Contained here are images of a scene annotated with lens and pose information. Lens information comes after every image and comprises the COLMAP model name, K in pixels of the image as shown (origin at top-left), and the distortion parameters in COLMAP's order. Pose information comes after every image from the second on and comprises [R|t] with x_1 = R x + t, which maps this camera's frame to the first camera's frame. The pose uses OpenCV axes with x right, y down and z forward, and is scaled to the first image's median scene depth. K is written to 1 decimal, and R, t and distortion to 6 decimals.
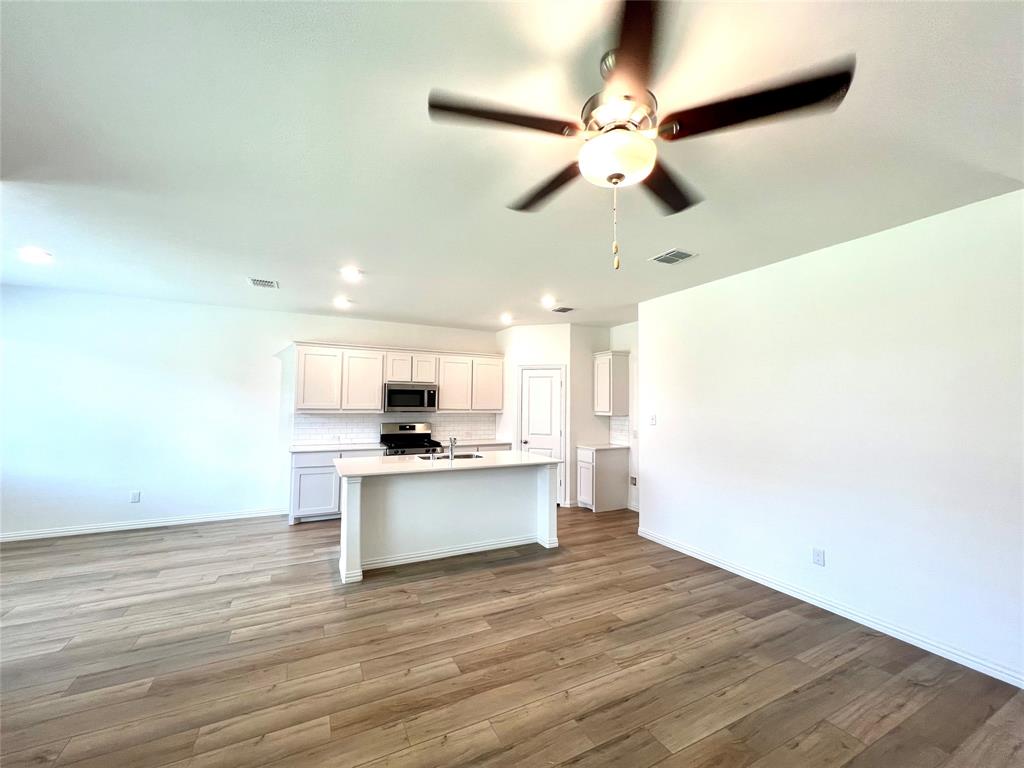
lens RADIAL K [[409.1, 0, 513.5], [0, 409.1, 385.3], [0, 0, 1]] dist [-0.001147, 0.000480]
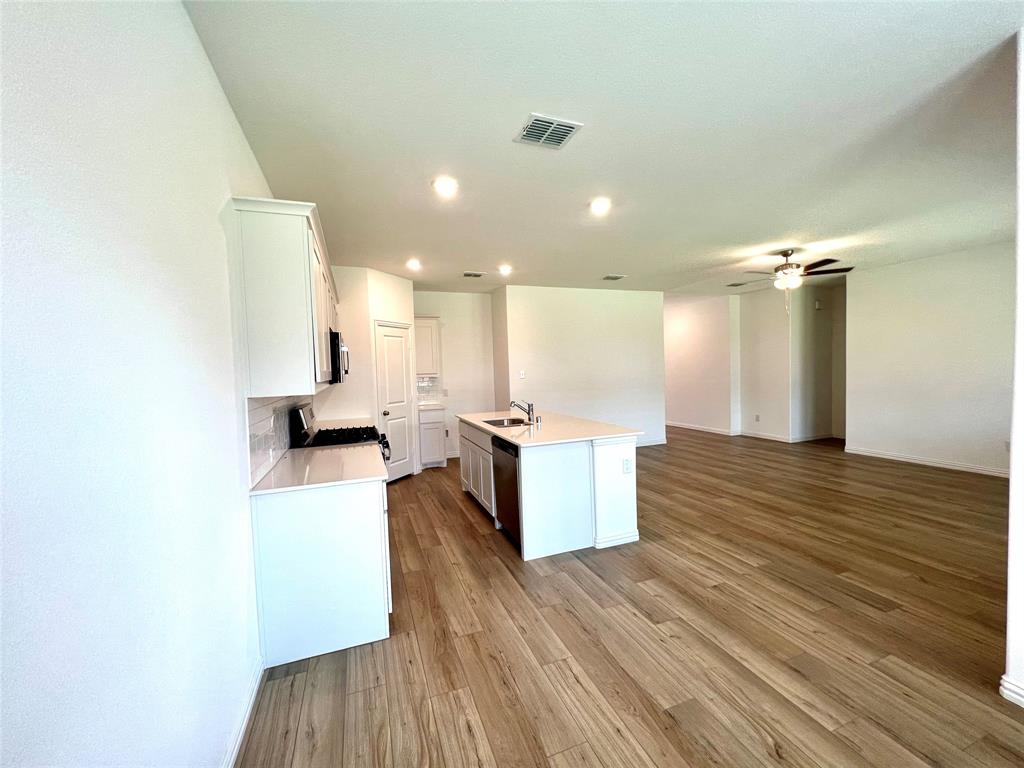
lens RADIAL K [[410.9, 0, 515.0], [0, 410.9, 384.0], [0, 0, 1]] dist [-0.002326, 0.001312]
pose [[0.104239, -0.054673, 0.993048, -1.560924], [-0.011556, 0.998354, 0.056178, 0.056914], [-0.994485, -0.017332, 0.103435, 1.322590]]
